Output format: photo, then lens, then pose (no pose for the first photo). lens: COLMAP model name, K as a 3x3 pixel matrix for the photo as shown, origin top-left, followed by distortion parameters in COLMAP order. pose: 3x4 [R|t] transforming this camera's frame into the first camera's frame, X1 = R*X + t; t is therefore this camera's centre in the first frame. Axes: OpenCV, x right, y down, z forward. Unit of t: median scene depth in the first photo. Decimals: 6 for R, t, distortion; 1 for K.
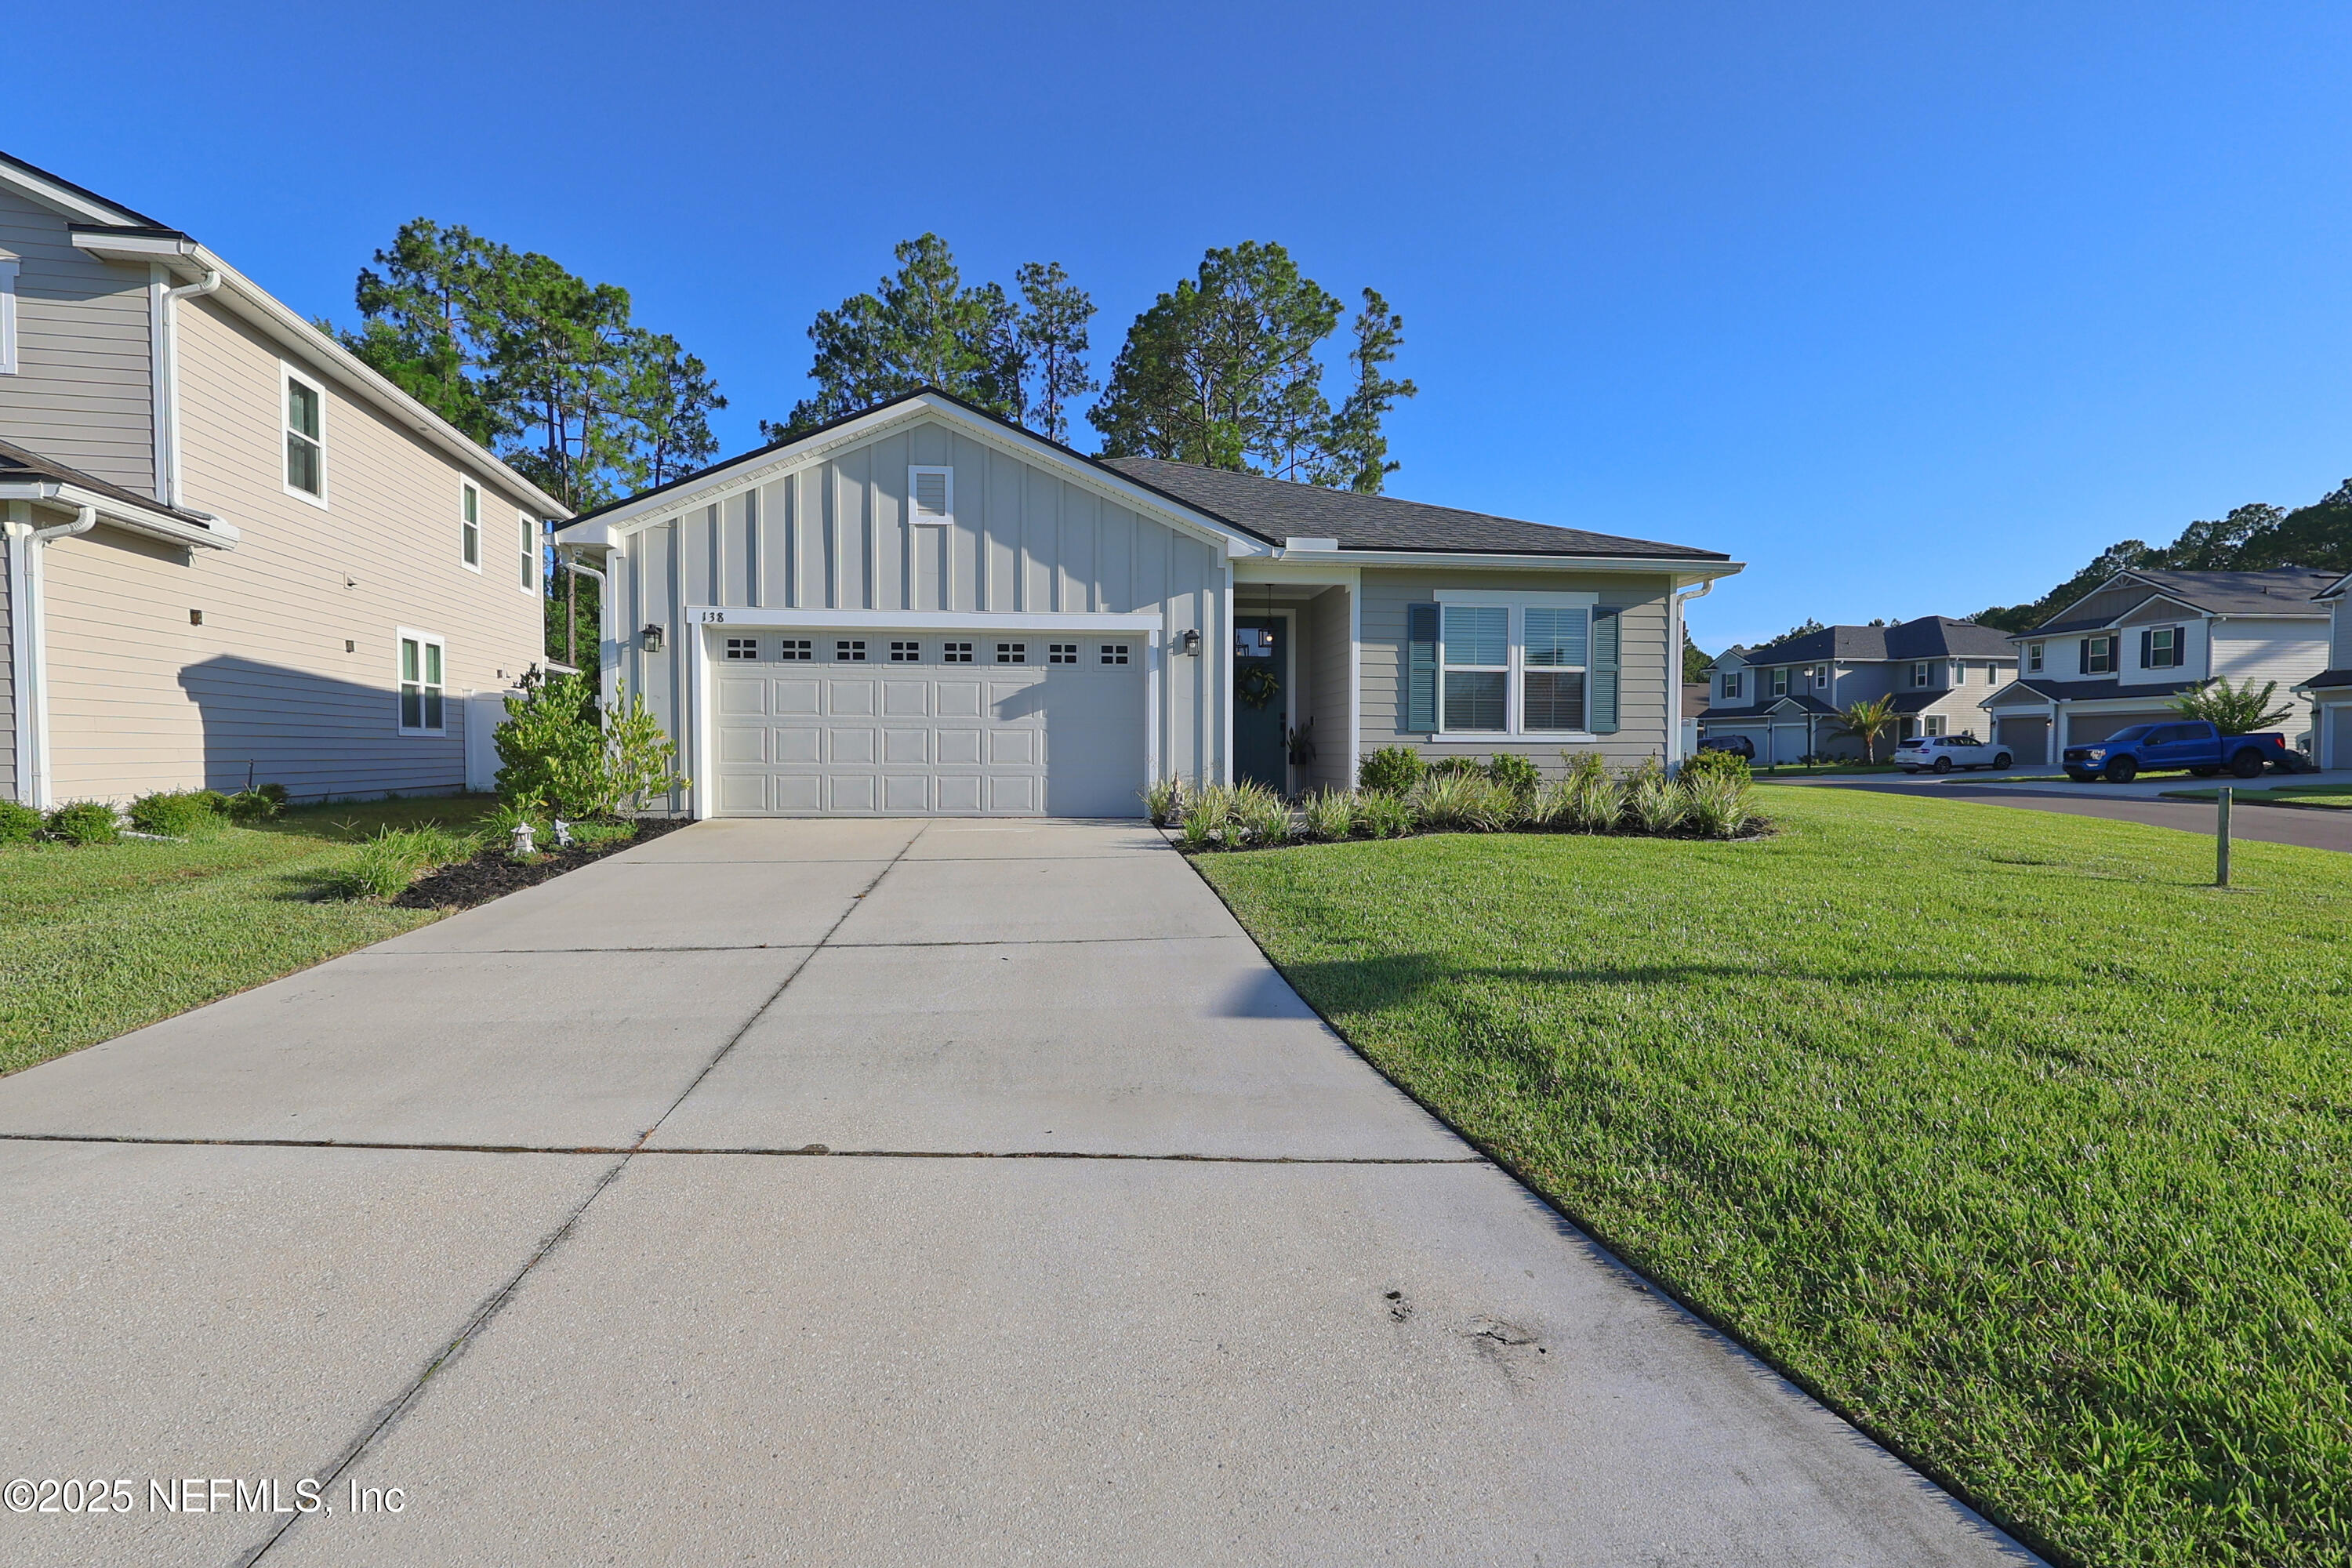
lens RADIAL K [[1090.6, 0, 1173.9], [0, 1090.6, 781.3], [0, 0, 1]] dist [0.000042, 0.001388]
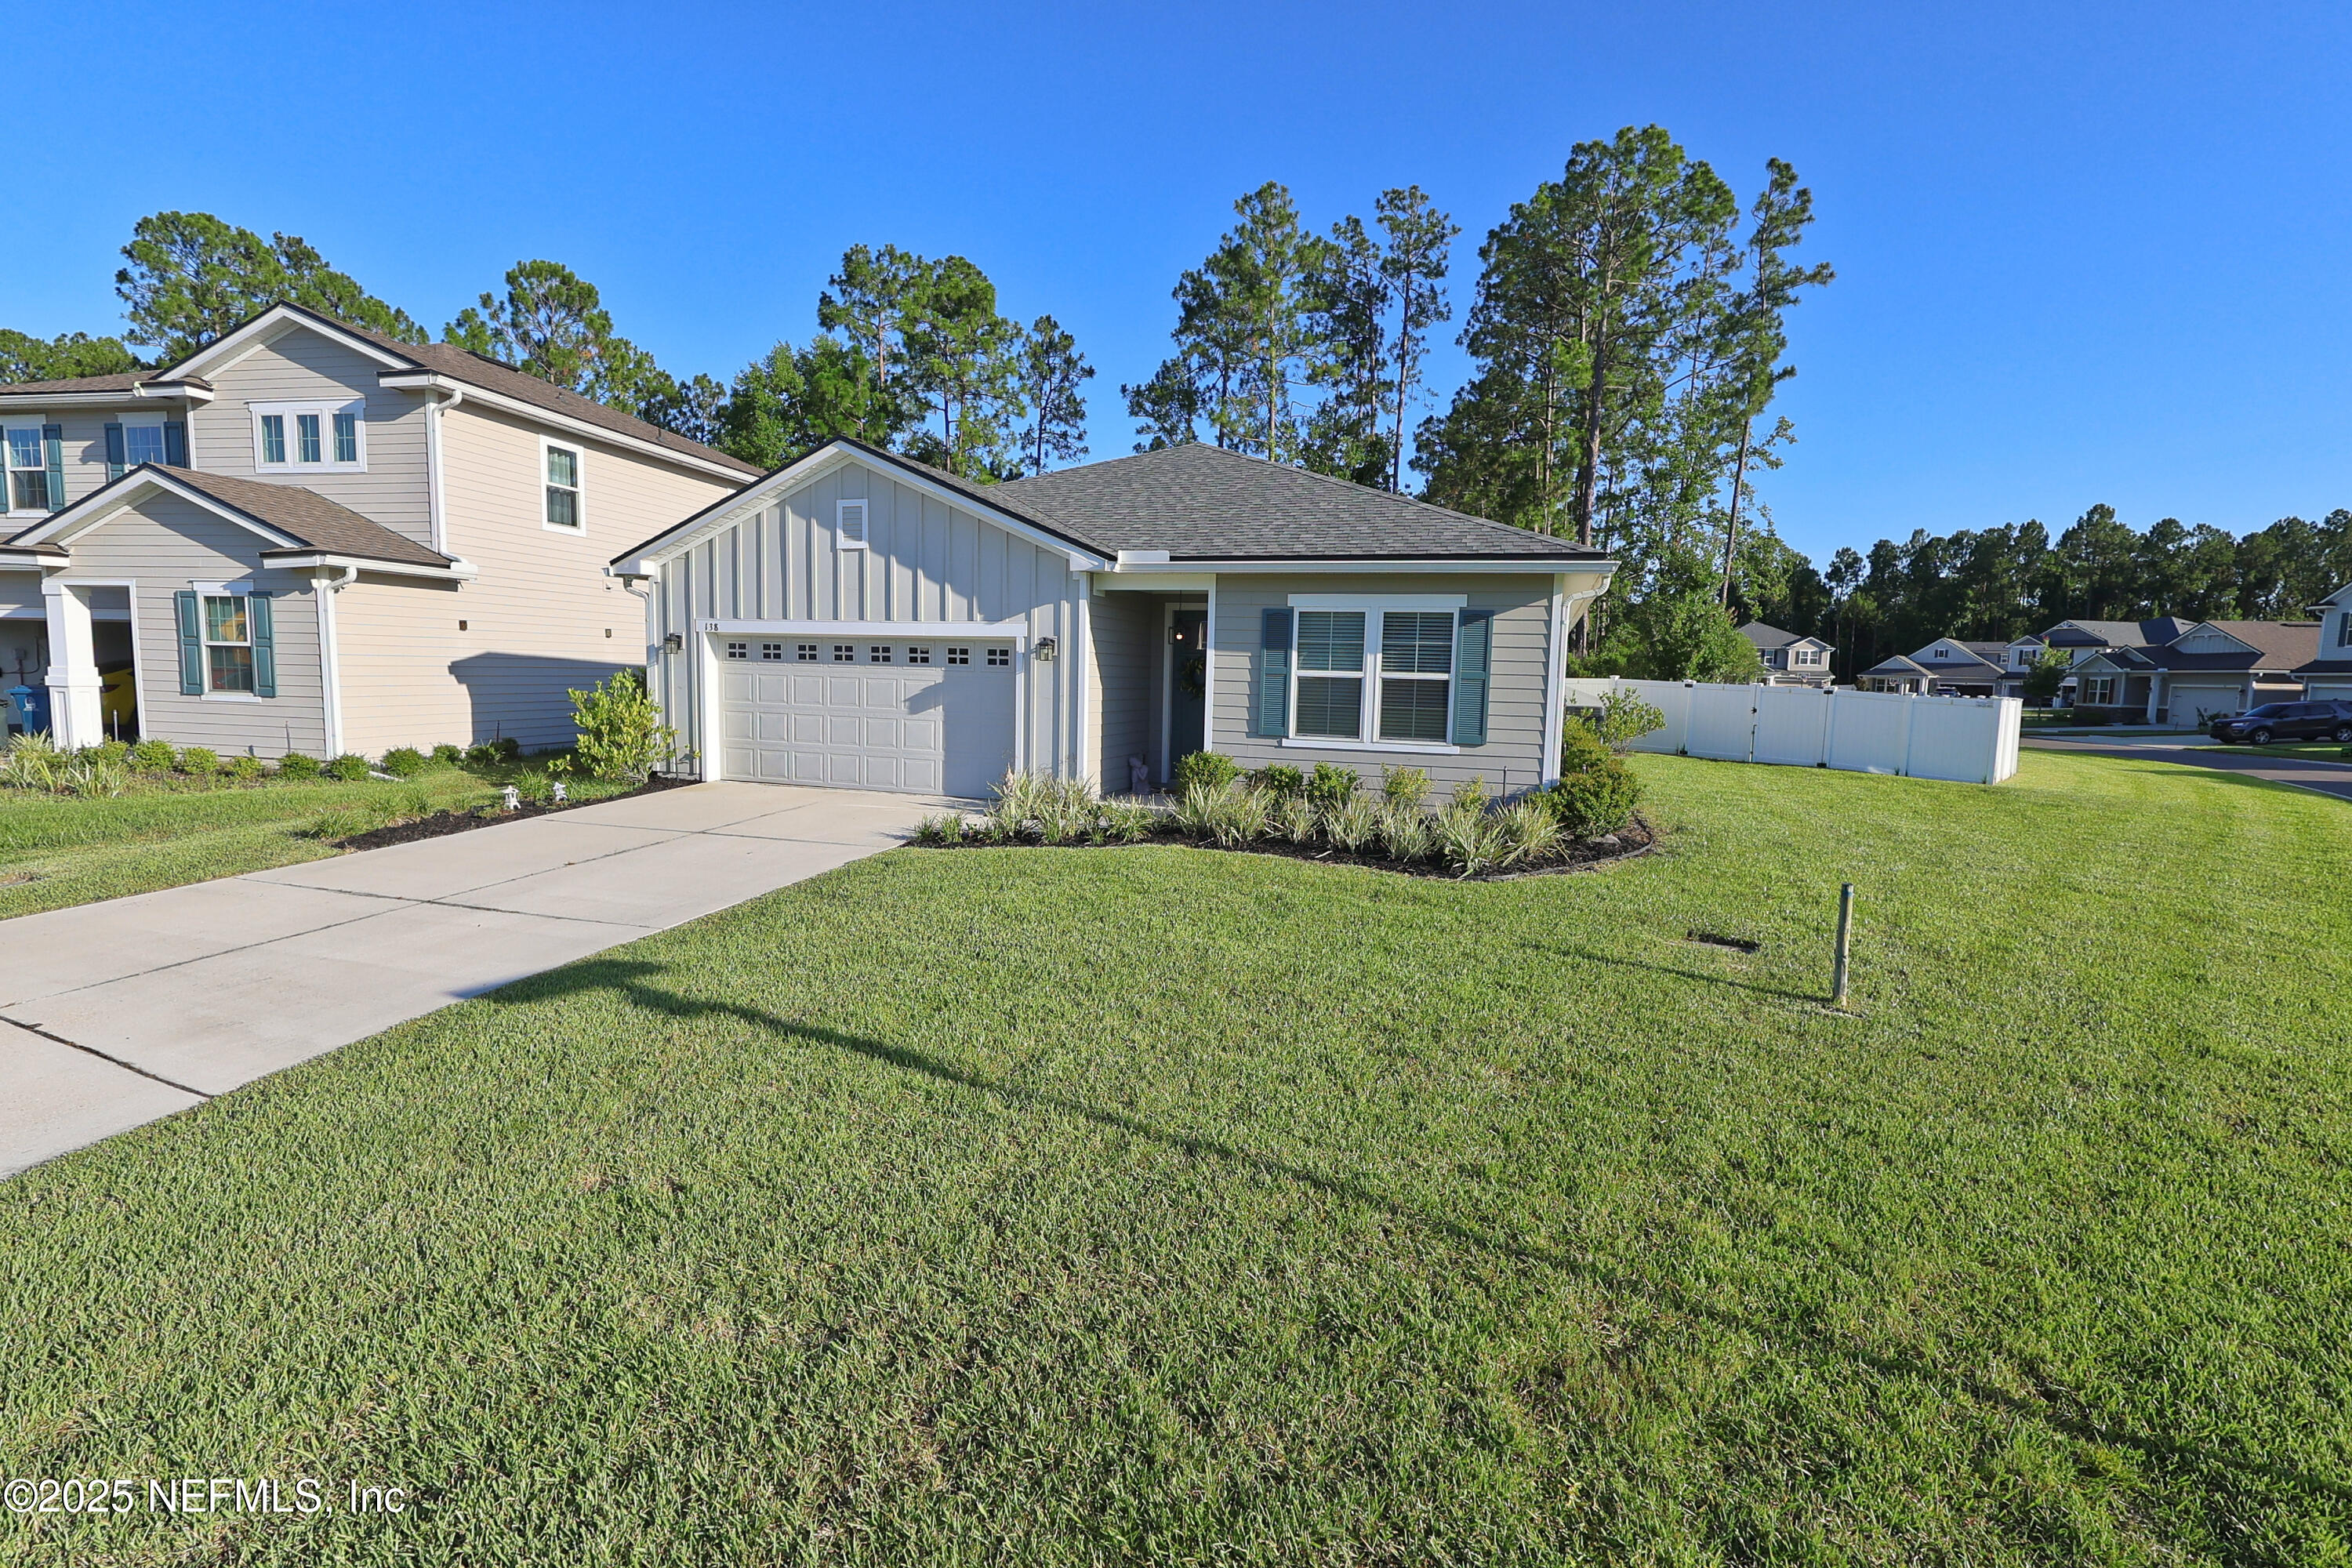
lens RADIAL K [[1082.6, 0, 1148.1], [0, 1082.6, 789.6], [0, 0, 1]] dist [-0.000784, 0.000062]
pose [[0.905889, 0.065712, -0.418386, 0.544758], [-0.034873, 0.996109, 0.080943, -0.072934], [0.422077, -0.058735, 0.904655, 0.037943]]
